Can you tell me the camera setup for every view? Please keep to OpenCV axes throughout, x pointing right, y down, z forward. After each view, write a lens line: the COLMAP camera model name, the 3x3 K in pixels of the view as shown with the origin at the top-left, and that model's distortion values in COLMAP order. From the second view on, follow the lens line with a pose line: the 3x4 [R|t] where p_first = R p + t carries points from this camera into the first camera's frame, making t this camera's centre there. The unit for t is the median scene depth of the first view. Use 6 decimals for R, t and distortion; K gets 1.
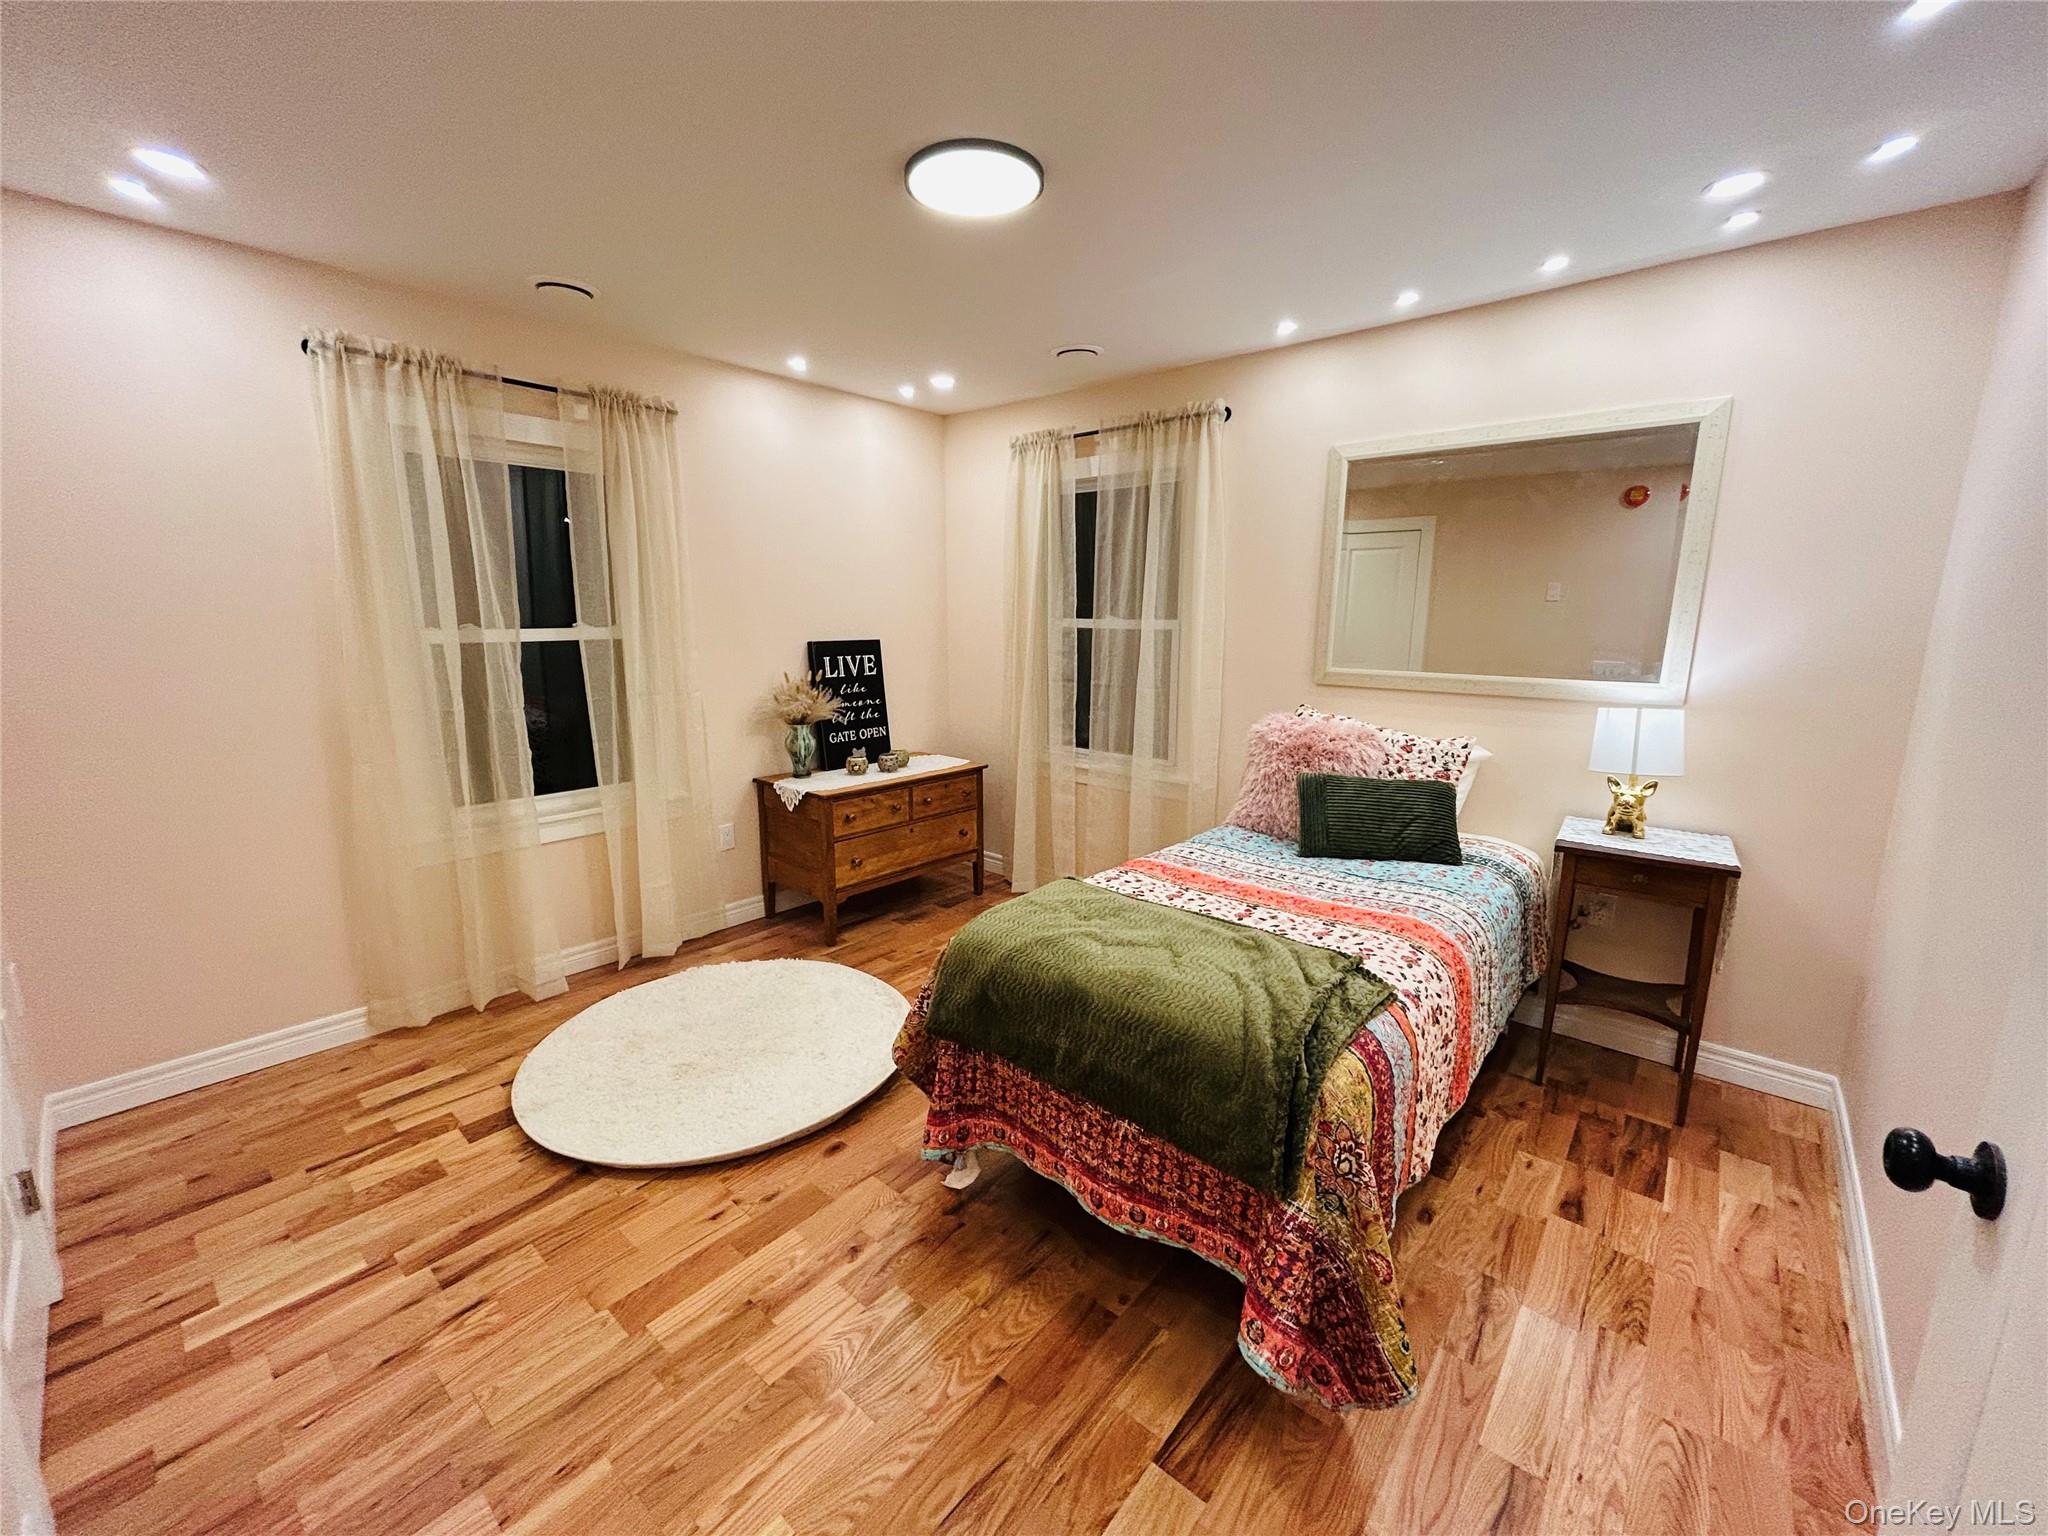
lens RADIAL K [[820.0, 0, 1019.6], [0, 820.0, 766.3], [0, 0, 1]] dist [0.000747, -0.000821]
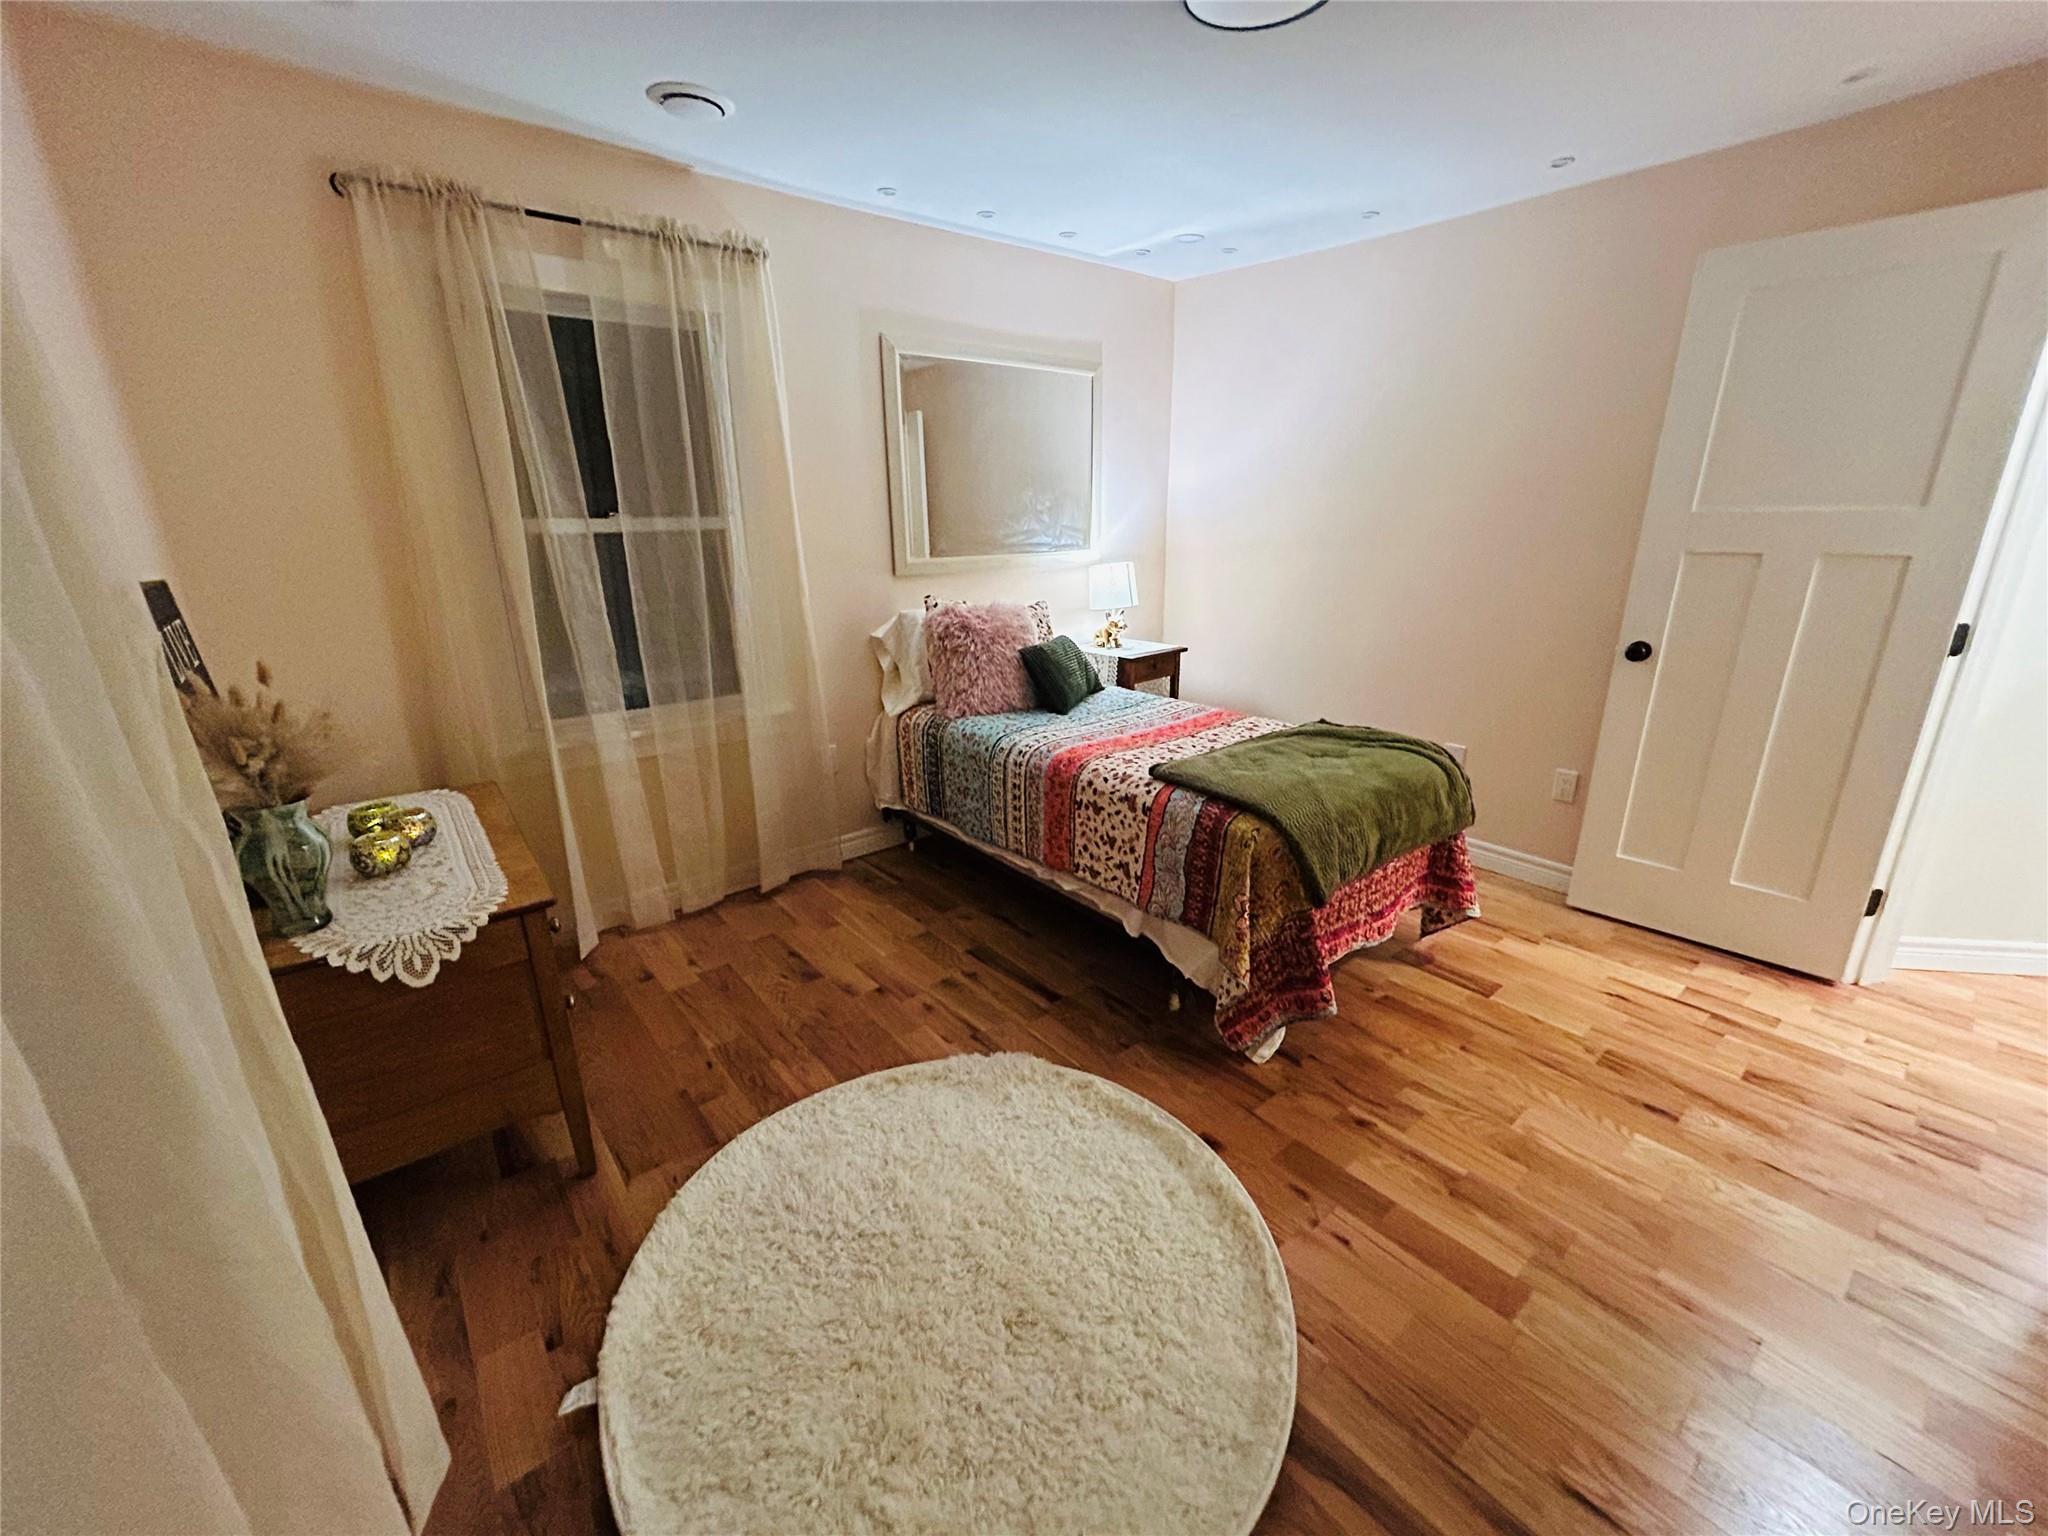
lens RADIAL K [[820.0, 0, 1019.6], [0, 820.0, 766.3], [0, 0, 1]] dist [0.000747, -0.000821]
pose [[0.179479, -0.298999, 0.937223, -0.914604], [0.195270, 0.944564, 0.263947, -0.164772], [-0.964187, 0.135639, 0.227915, 0.909851]]
